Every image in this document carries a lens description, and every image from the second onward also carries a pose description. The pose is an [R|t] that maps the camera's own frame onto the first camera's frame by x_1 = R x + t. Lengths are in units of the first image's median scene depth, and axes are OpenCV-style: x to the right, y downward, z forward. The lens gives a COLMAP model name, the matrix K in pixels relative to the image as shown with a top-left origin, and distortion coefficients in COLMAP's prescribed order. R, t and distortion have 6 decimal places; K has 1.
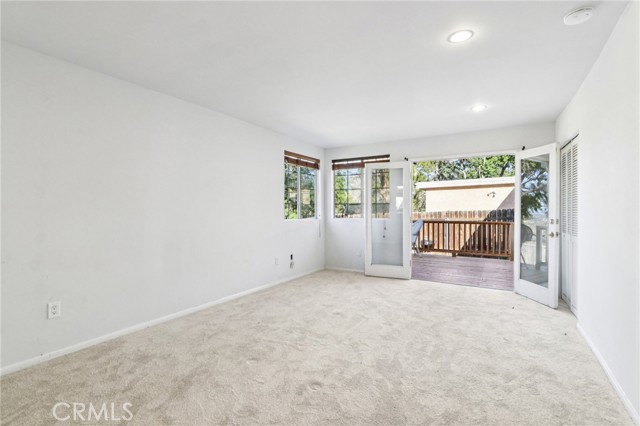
lens RADIAL K [[305.7, 0, 304.1], [0, 305.7, 208.8], [0, 0, 1]] dist [-0.010092, 0.000877]
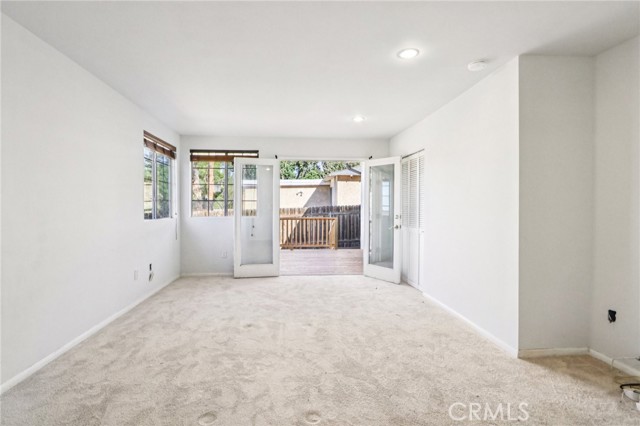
lens RADIAL K [[305.7, 0, 304.1], [0, 305.7, 208.8], [0, 0, 1]] dist [-0.010092, 0.000877]
pose [[0.801968, -0.000959, 0.597366, -0.258197], [-0.005217, 0.999949, 0.008610, -0.002034], [-0.597344, -0.010021, 0.801922, 0.181677]]
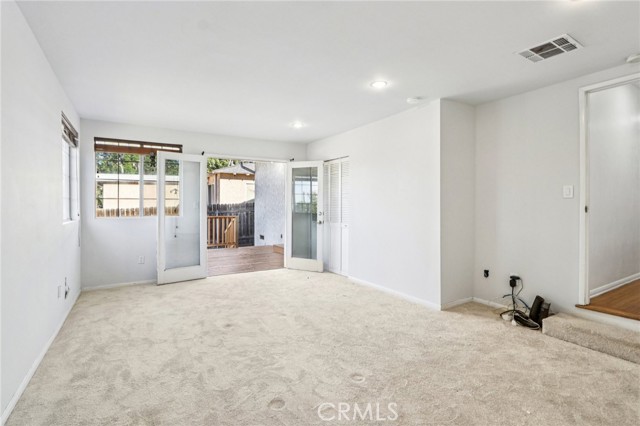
lens RADIAL K [[307.6, 0, 306.8], [0, 307.6, 207.5], [0, 0, 1]] dist [-0.009058, 0.000092]
pose [[0.447669, -0.008099, 0.894163, -0.511578], [-0.001046, 0.999954, 0.009581, -0.002614], [-0.894199, -0.005224, 0.447640, 0.366497]]
